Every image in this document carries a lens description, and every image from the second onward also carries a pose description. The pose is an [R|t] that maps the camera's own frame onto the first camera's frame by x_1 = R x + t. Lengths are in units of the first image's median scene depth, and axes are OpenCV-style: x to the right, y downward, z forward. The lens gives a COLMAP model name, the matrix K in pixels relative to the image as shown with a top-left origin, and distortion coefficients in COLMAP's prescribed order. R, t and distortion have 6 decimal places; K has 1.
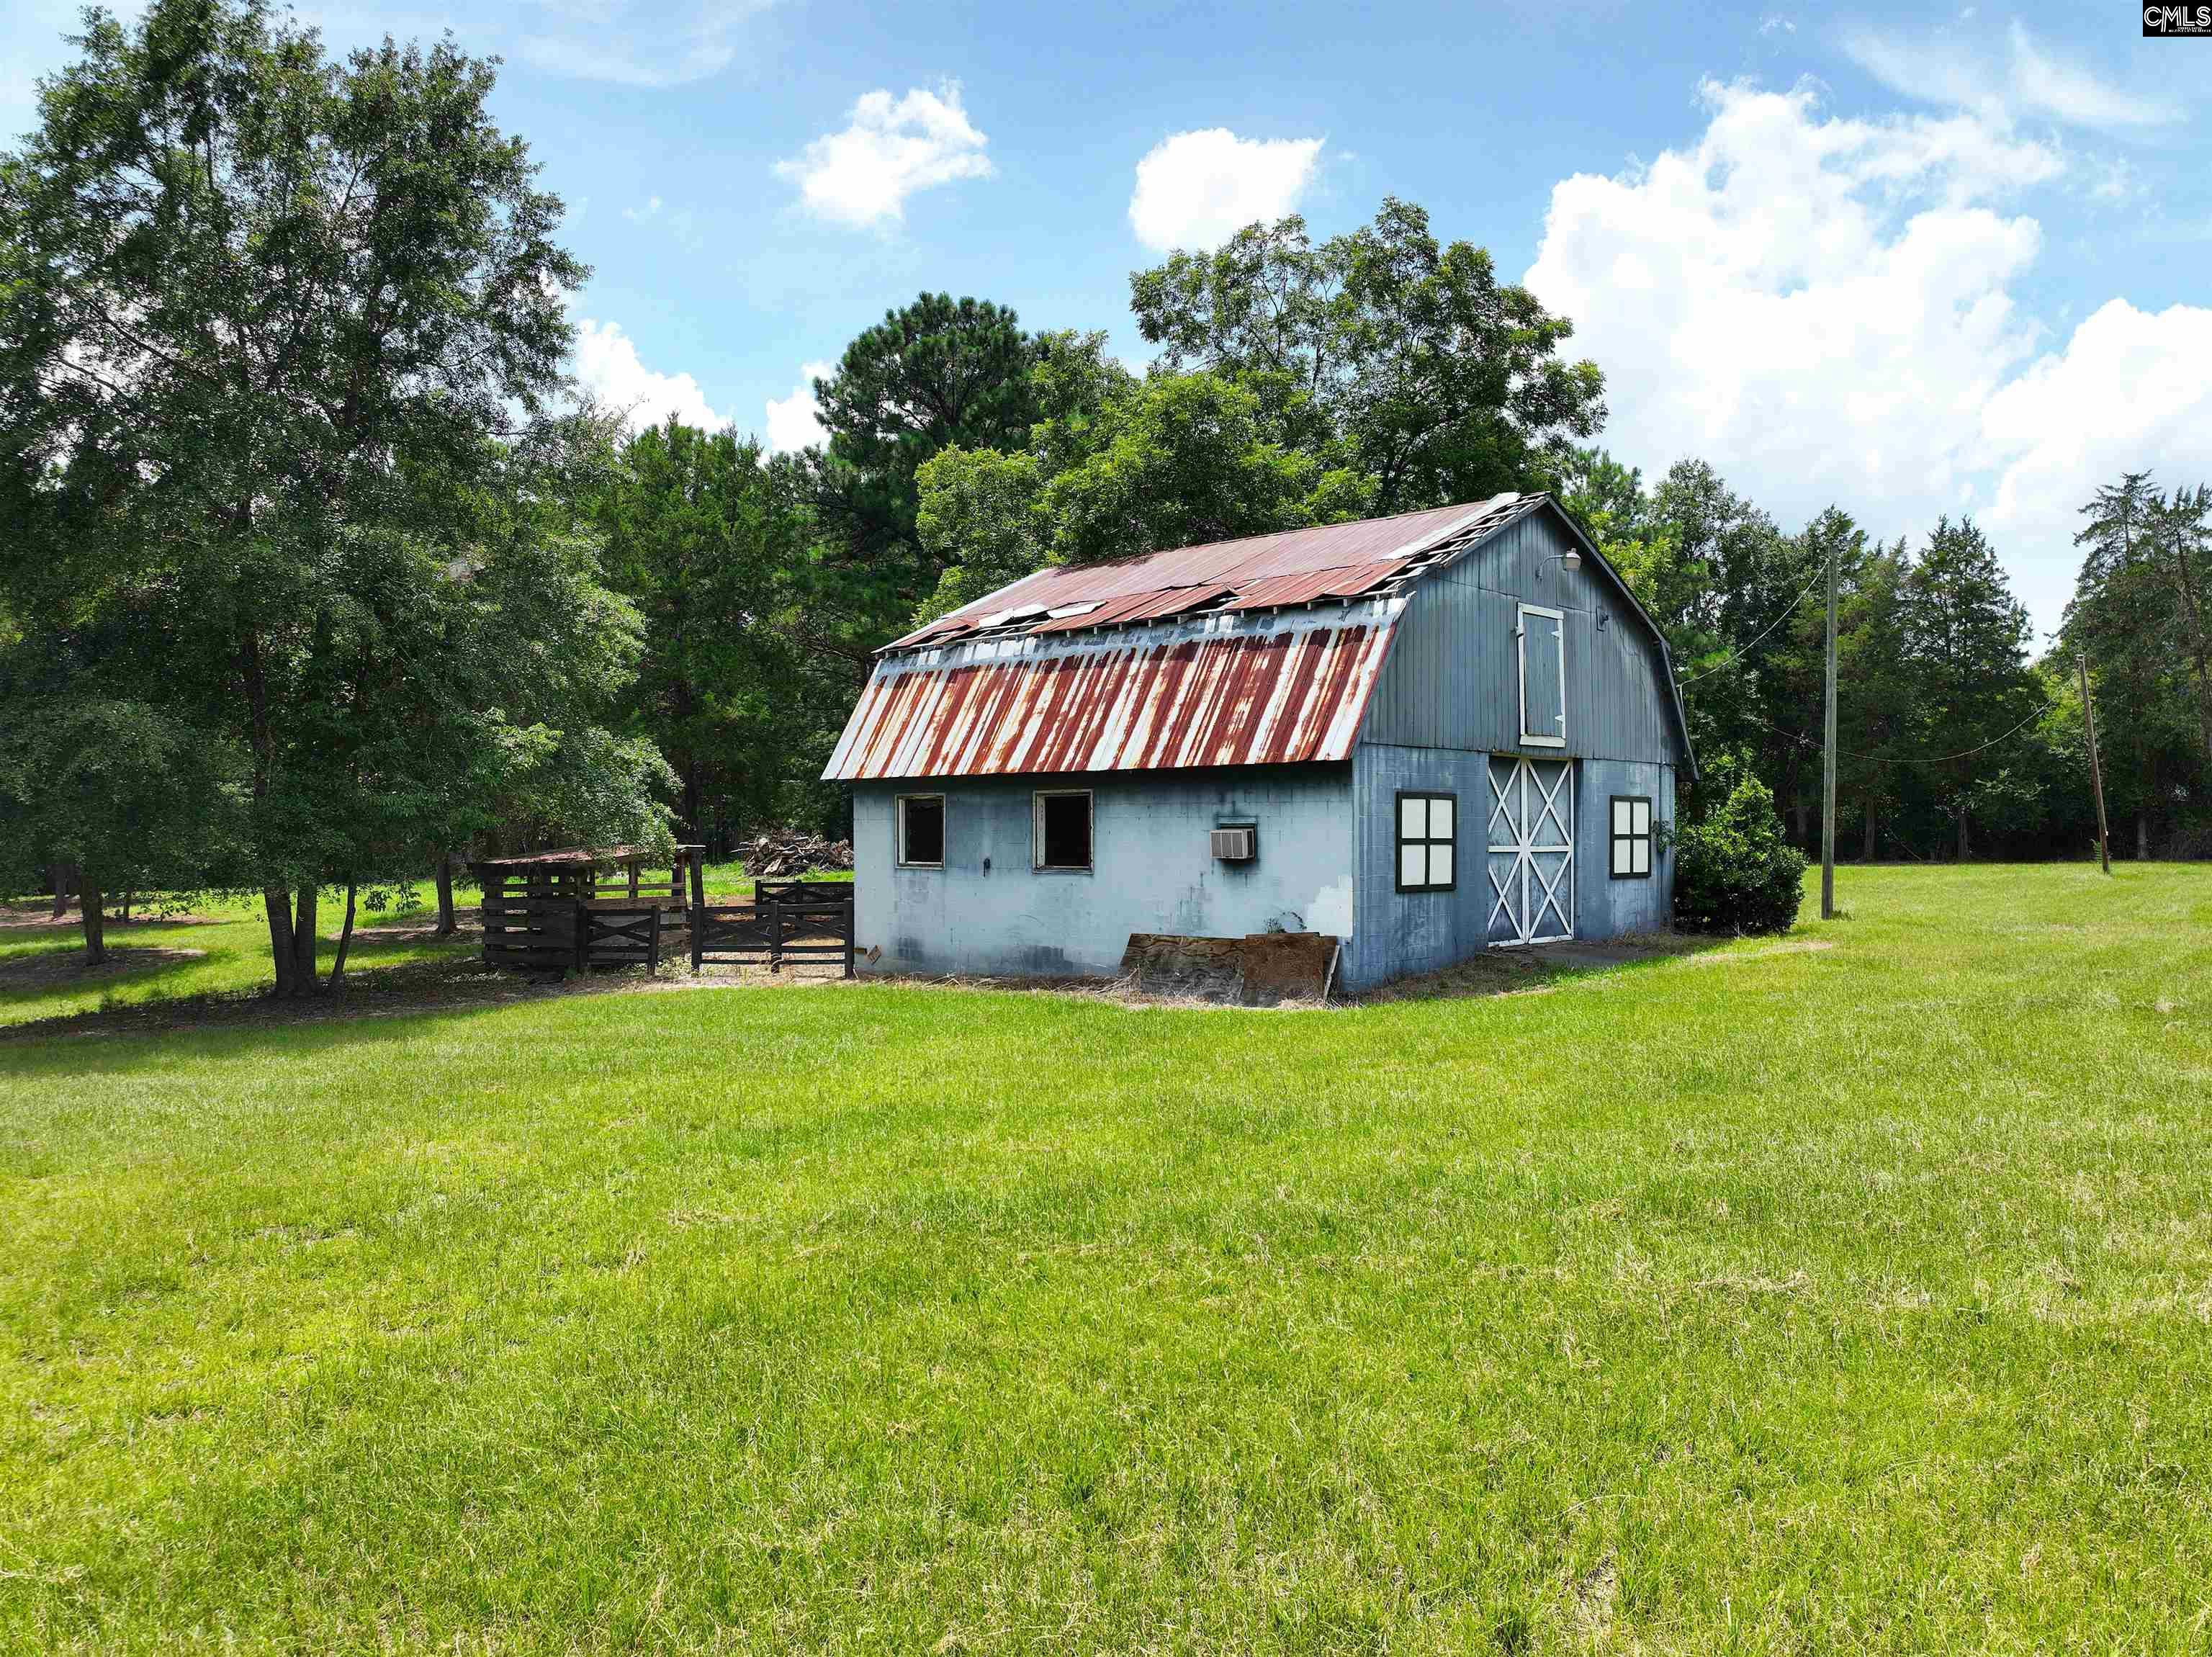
lens RADIAL K [[1595.8, 0, 1106.0], [0, 1595.8, 828.5], [0, 0, 1]] dist [-0.073318, -0.000442]
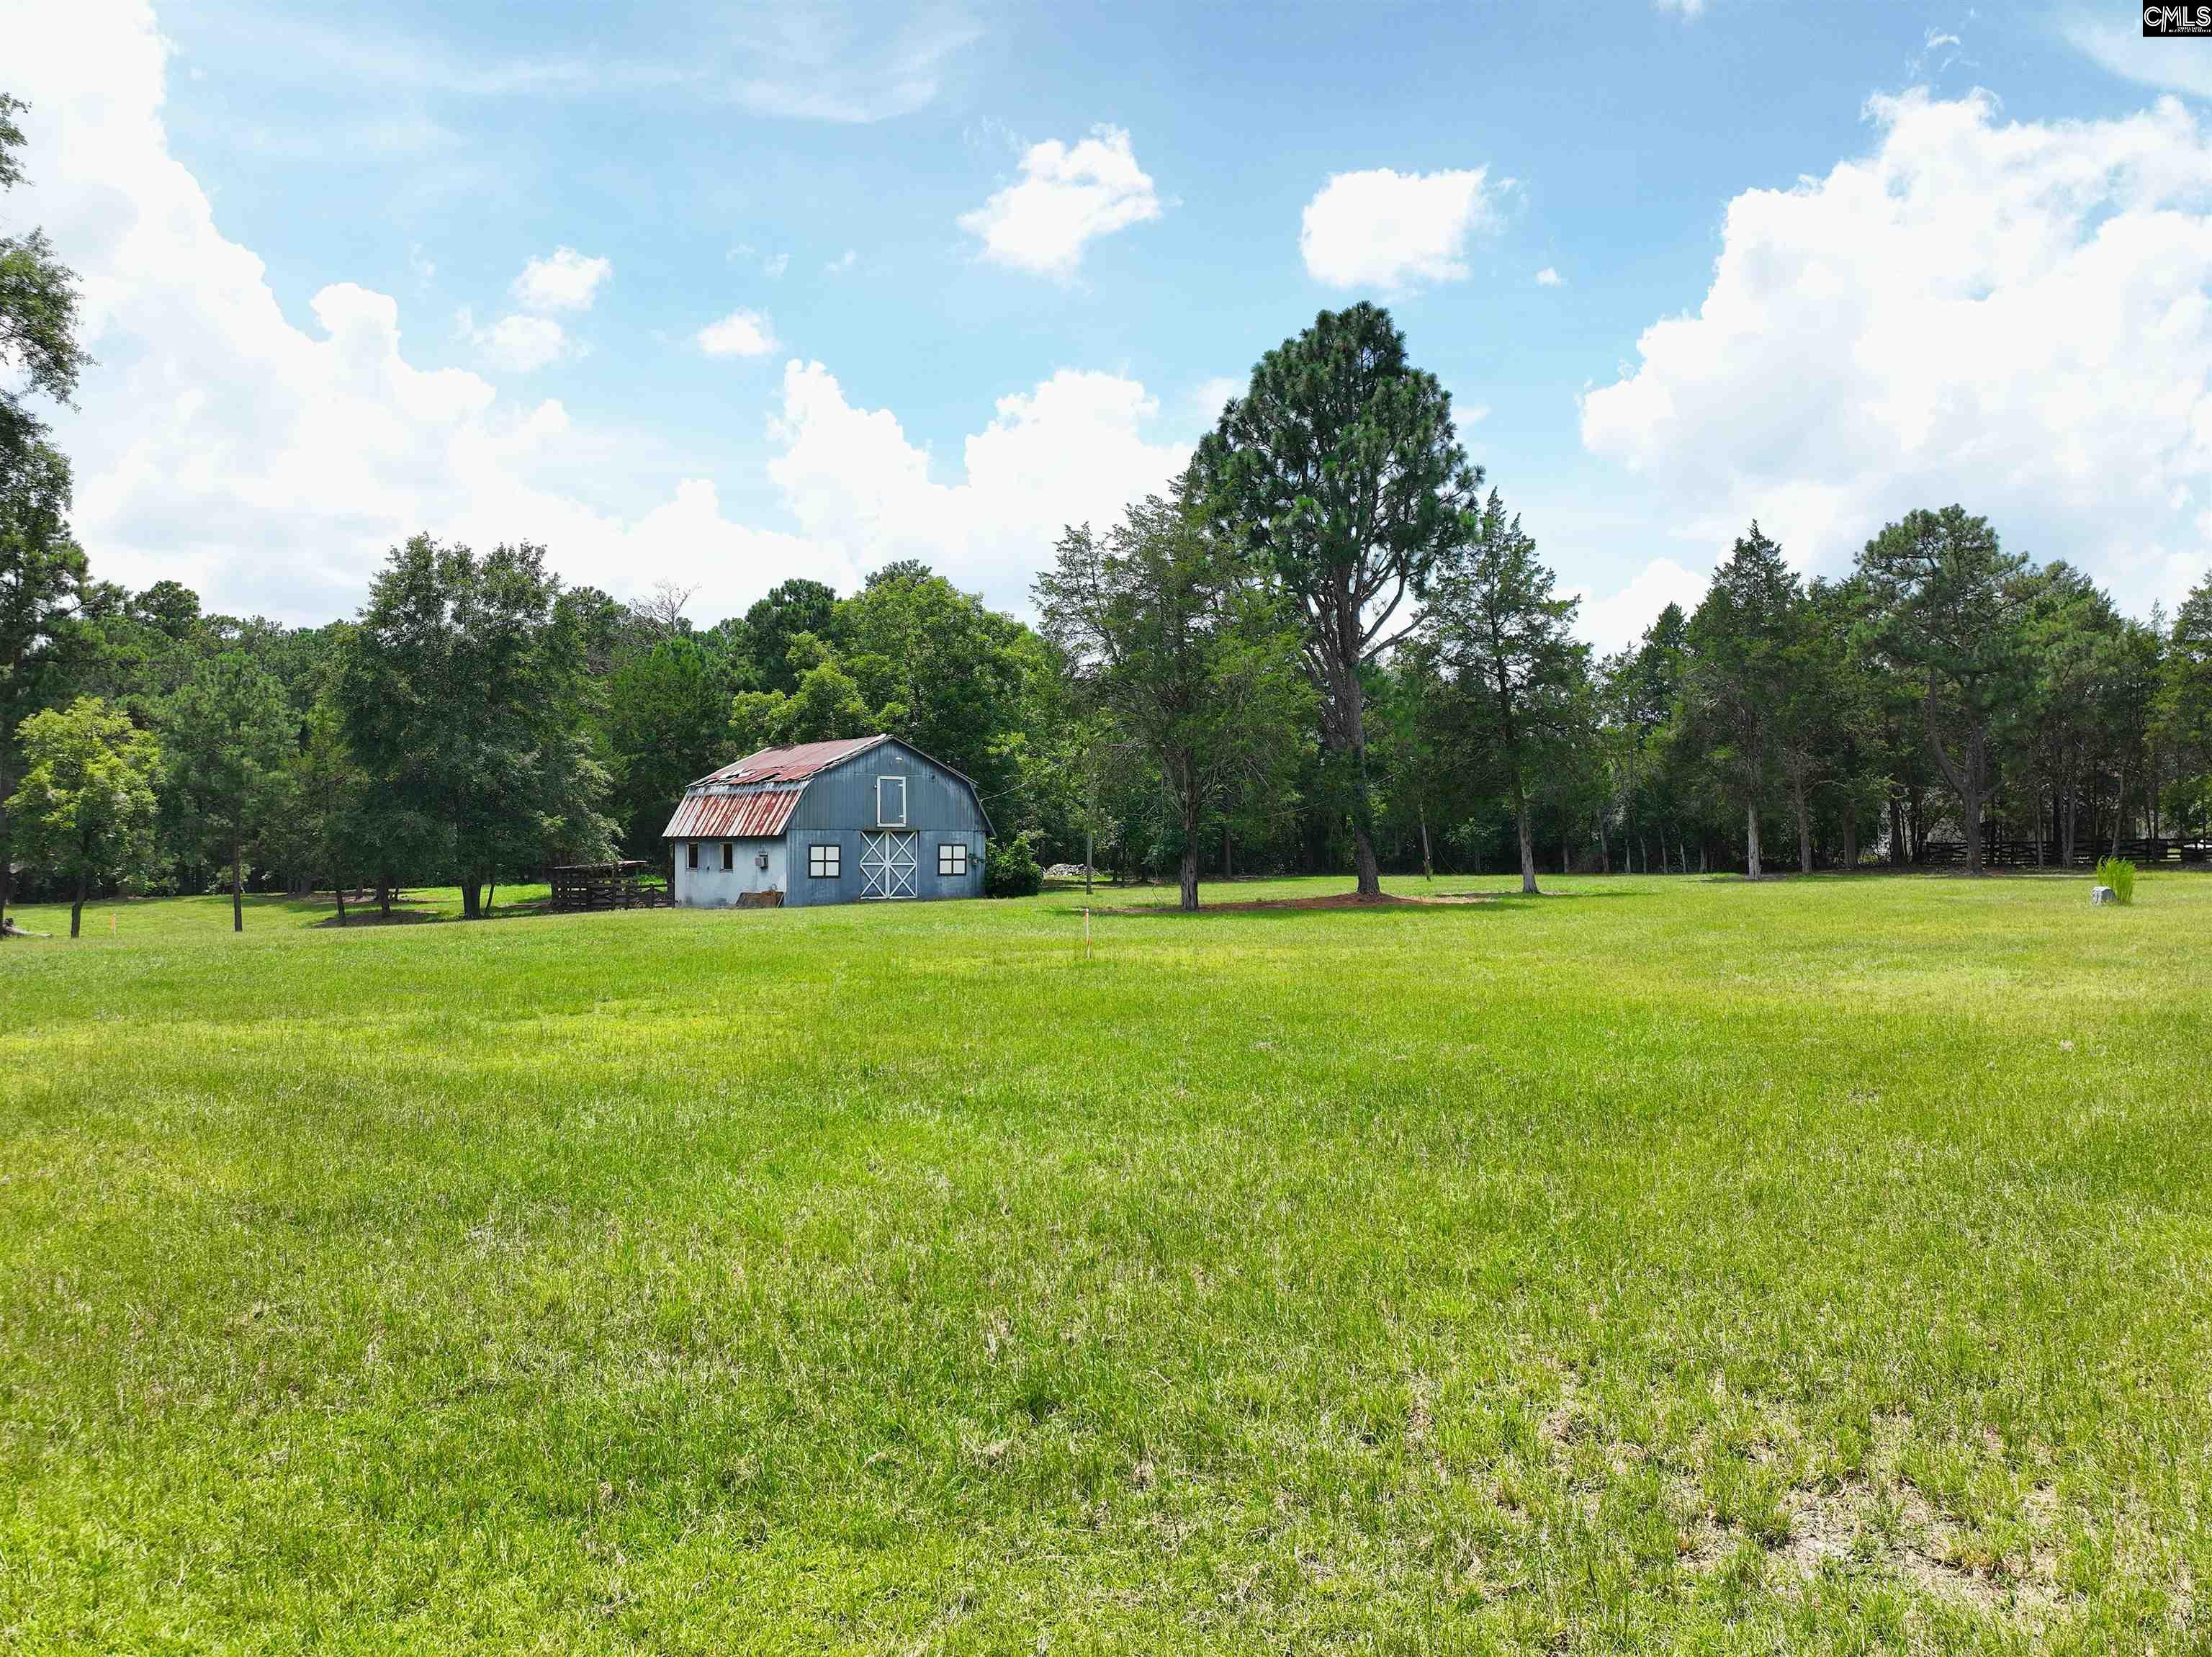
lens RADIAL K [[1595.8, 0, 1106.0], [0, 1595.8, 828.5], [0, 0, 1]] dist [-0.073318, -0.000442]
pose [[0.992658, -0.000627, -0.120952, 0.823045], [-0.000877, 0.999923, -0.012384, -0.012284], [0.120951, 0.012400, 0.992581, -1.432366]]
